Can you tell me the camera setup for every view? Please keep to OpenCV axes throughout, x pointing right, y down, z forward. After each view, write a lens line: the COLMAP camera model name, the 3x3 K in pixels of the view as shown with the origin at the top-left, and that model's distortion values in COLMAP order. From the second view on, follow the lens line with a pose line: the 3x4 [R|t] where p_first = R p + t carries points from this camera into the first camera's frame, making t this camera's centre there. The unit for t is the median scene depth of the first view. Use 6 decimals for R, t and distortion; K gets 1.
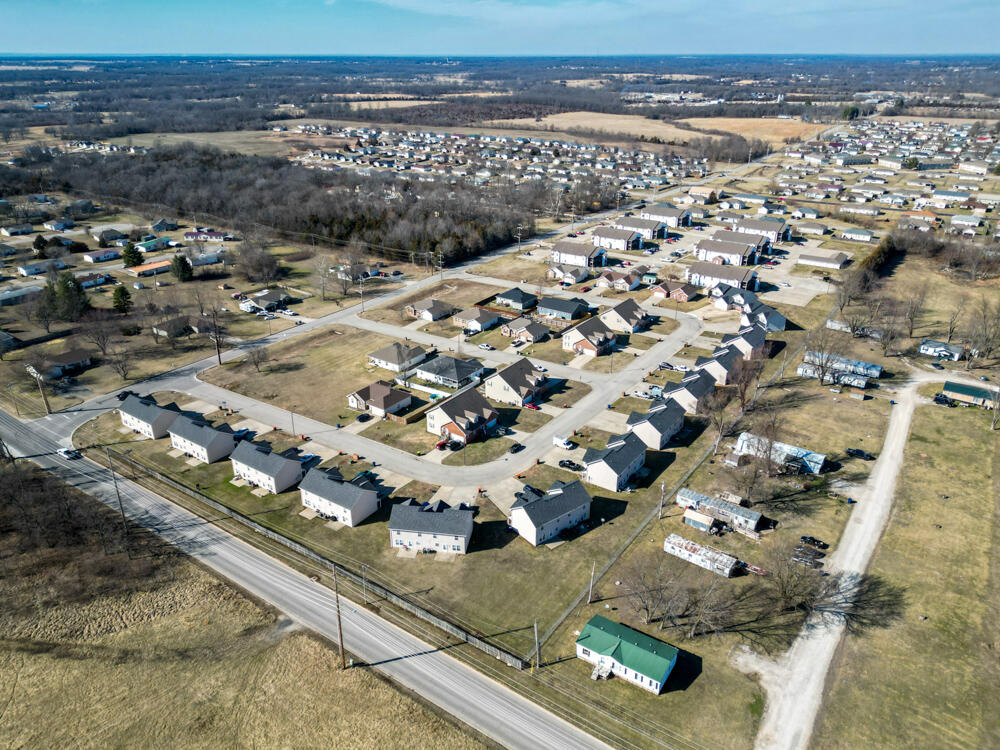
lens RADIAL K [[690.8, 0, 497.1], [0, 690.8, 394.6], [0, 0, 1]] dist [0.058257, -0.061036]
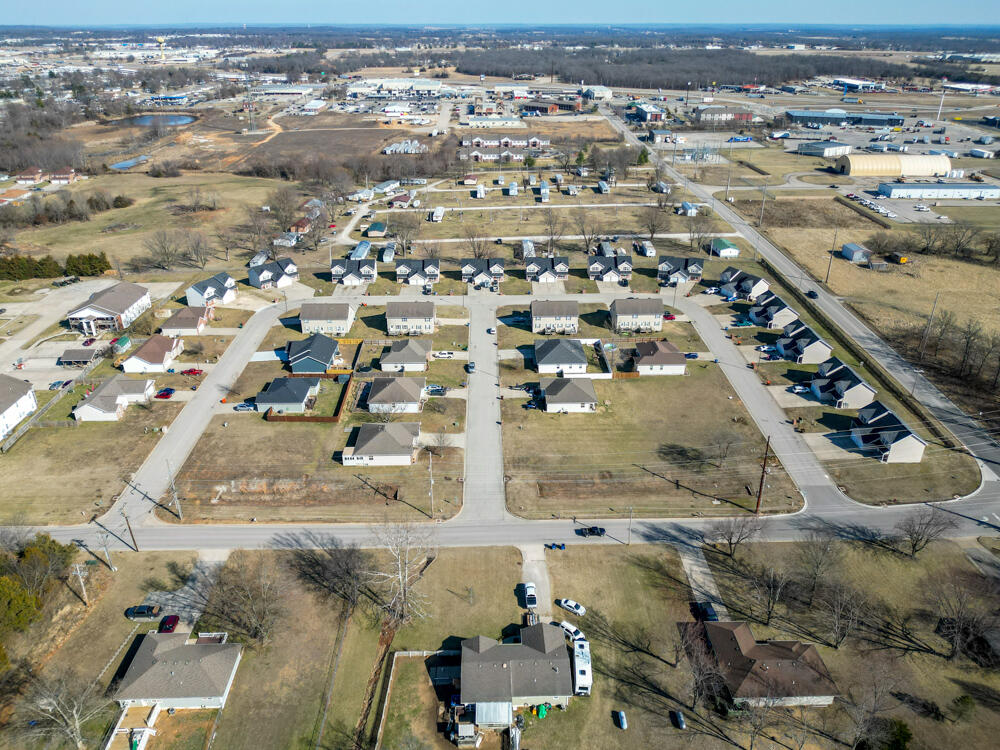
lens RADIAL K [[690.8, 0, 497.1], [0, 690.8, 394.6], [0, 0, 1]] dist [0.058257, -0.061036]
pose [[-0.578839, -0.389552, 0.716376, -0.592274], [0.357601, 0.668266, 0.652336, -0.533388], [-0.732849, 0.633774, -0.247514, 1.117132]]
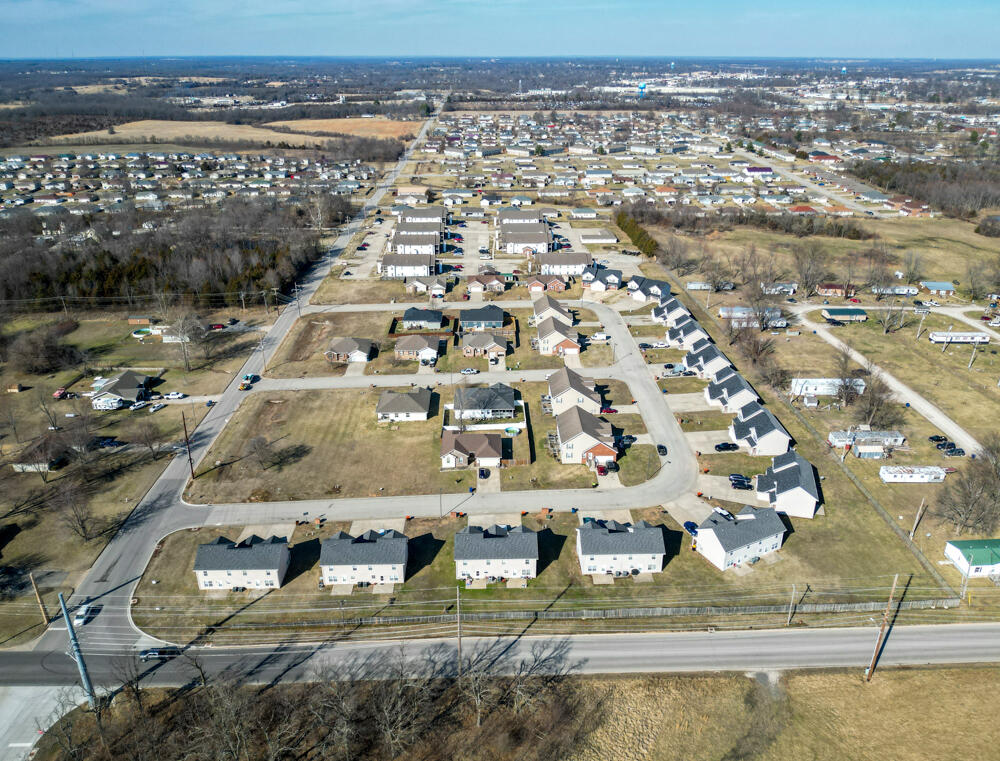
lens RADIAL K [[735.1, 0, 500.0], [0, 735.1, 380.5], [0, 0, 1]] dist [0.028458, -0.055041]
pose [[0.808540, -0.239290, 0.537591, -0.469088], [0.259612, 0.964923, 0.039044, -0.078911], [-0.528077, 0.107996, 0.842302, 0.156205]]
